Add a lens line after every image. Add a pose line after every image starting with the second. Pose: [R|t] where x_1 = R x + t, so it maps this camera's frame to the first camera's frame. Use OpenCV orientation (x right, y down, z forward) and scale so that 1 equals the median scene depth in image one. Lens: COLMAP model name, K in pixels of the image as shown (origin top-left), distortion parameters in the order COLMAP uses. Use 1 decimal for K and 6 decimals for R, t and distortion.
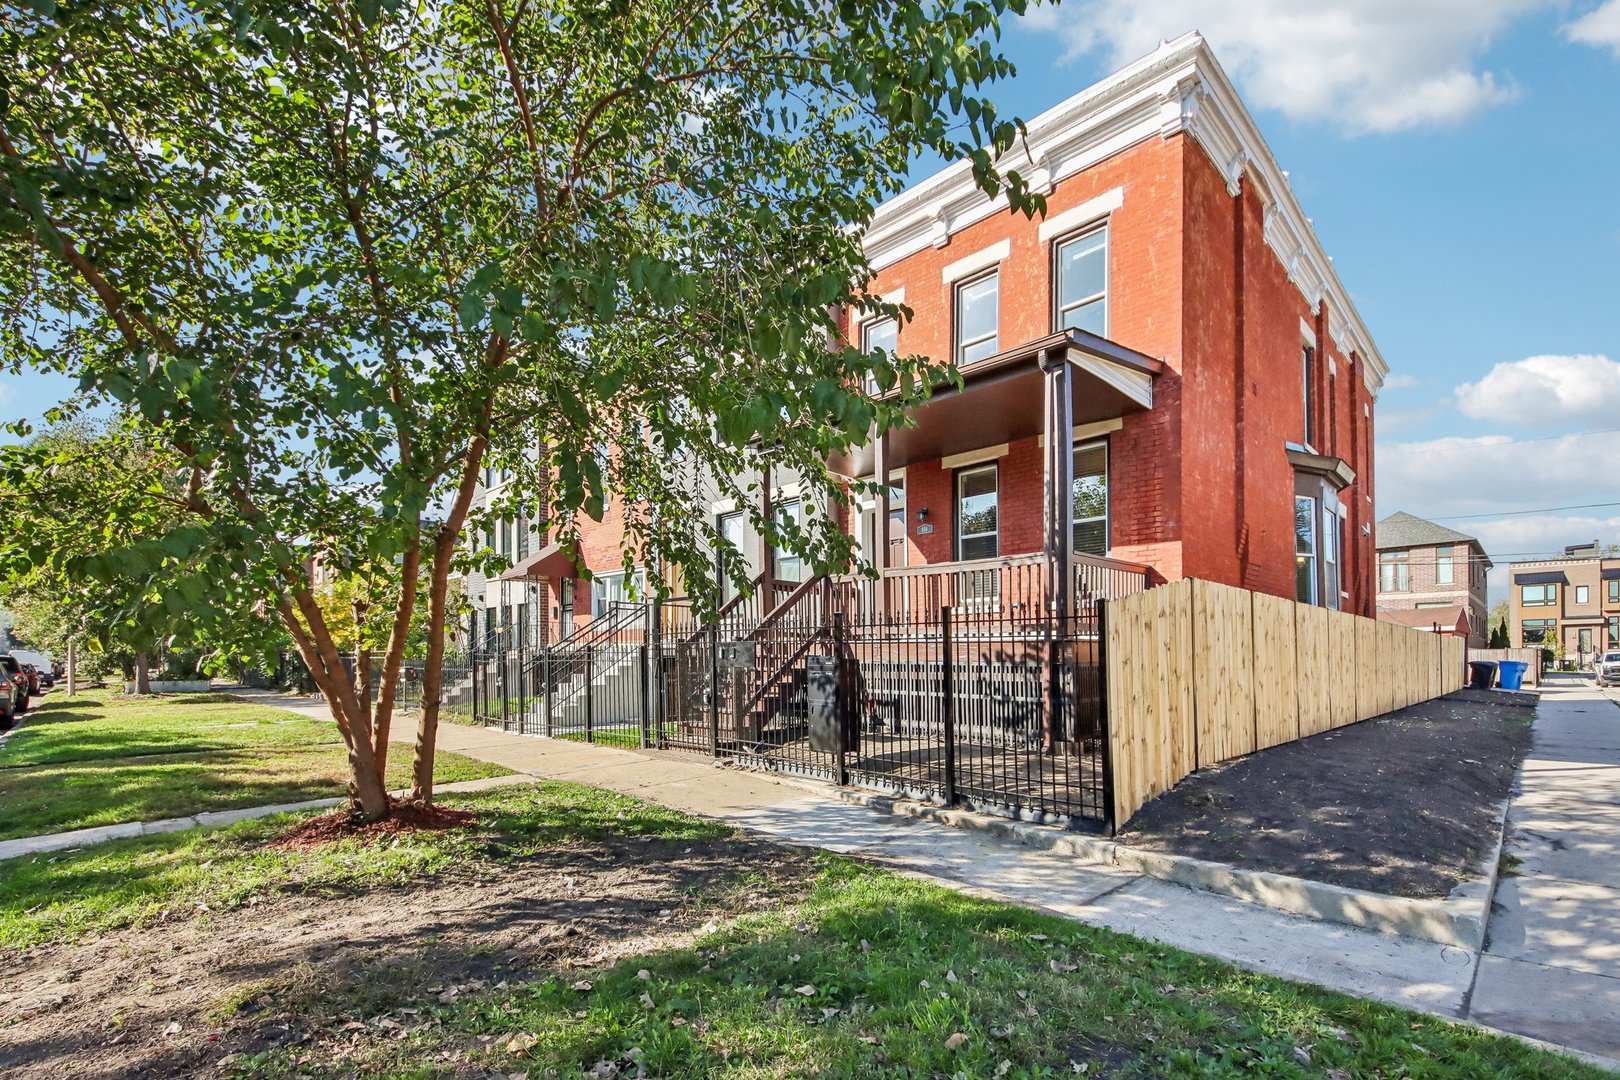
lens RADIAL K [[722.6, 0, 812.1], [0, 722.6, 654.8], [0, 0, 1]] dist [-0.000381, -0.000023]
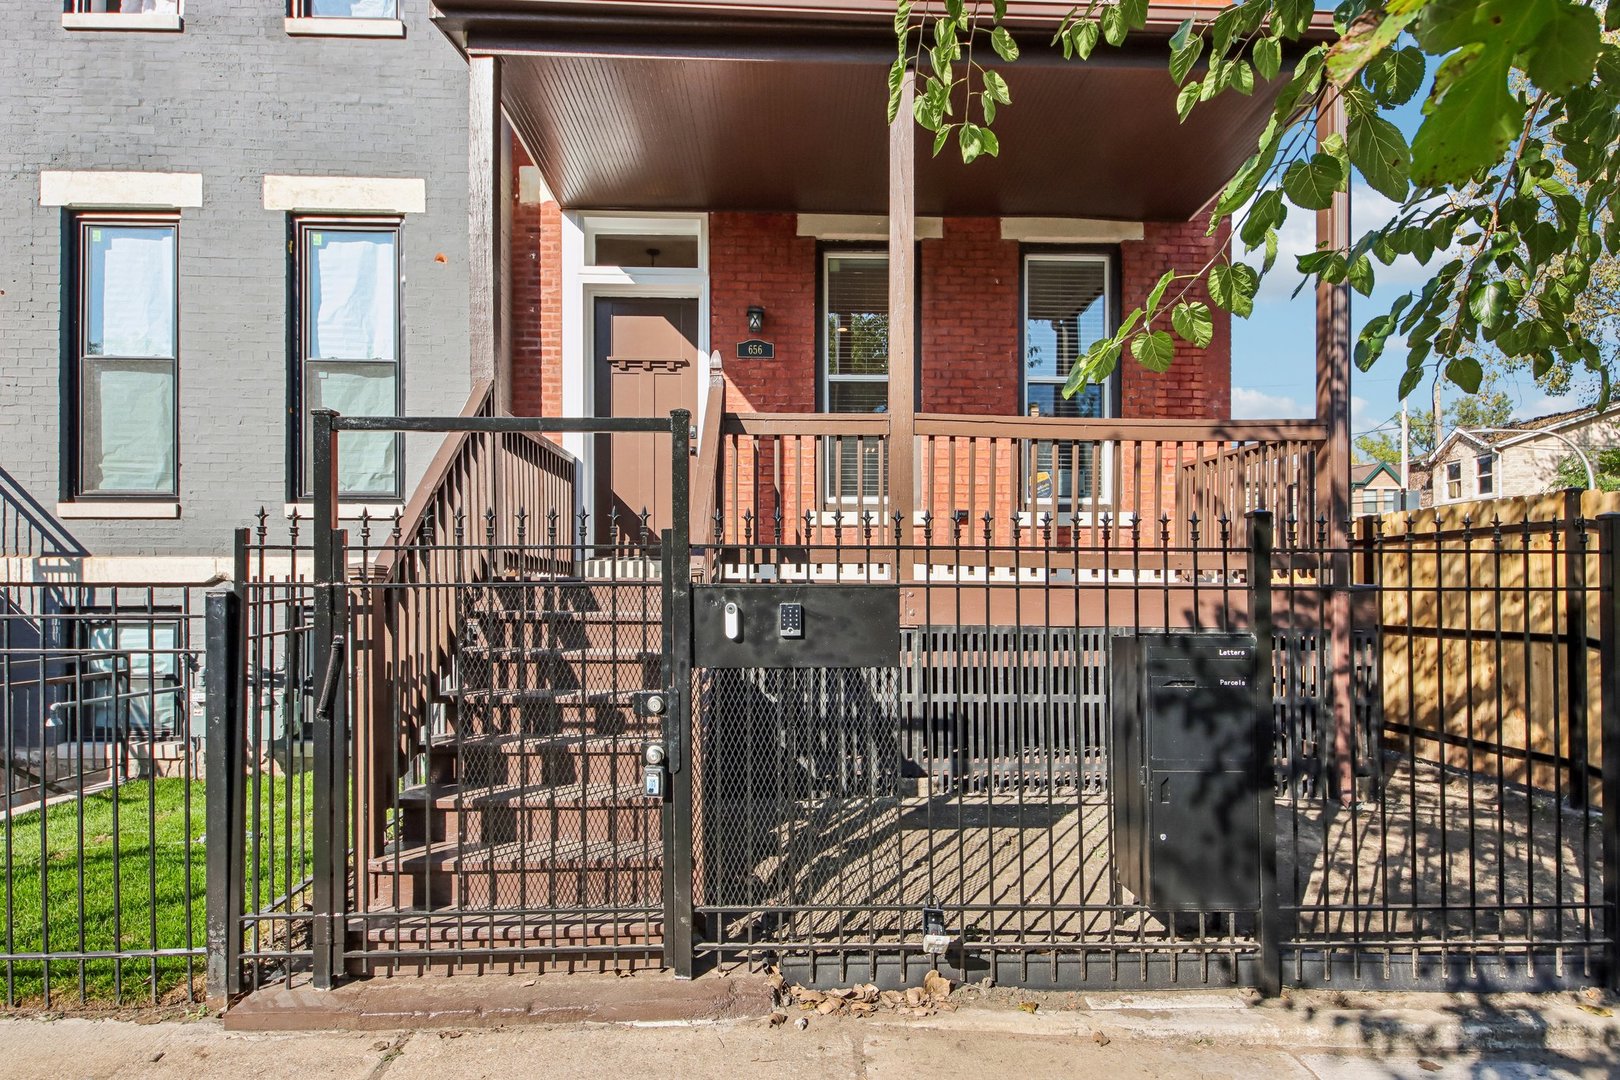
lens RADIAL K [[954.0, 0, 810.4], [0, 954.0, 579.3], [0, 0, 1]] dist [0.036794, -0.000462]
pose [[0.679284, 0.011036, 0.733792, -0.317291], [-0.009037, 0.999937, -0.006673, -0.013650], [-0.733819, -0.002099, 0.679341, 0.566975]]
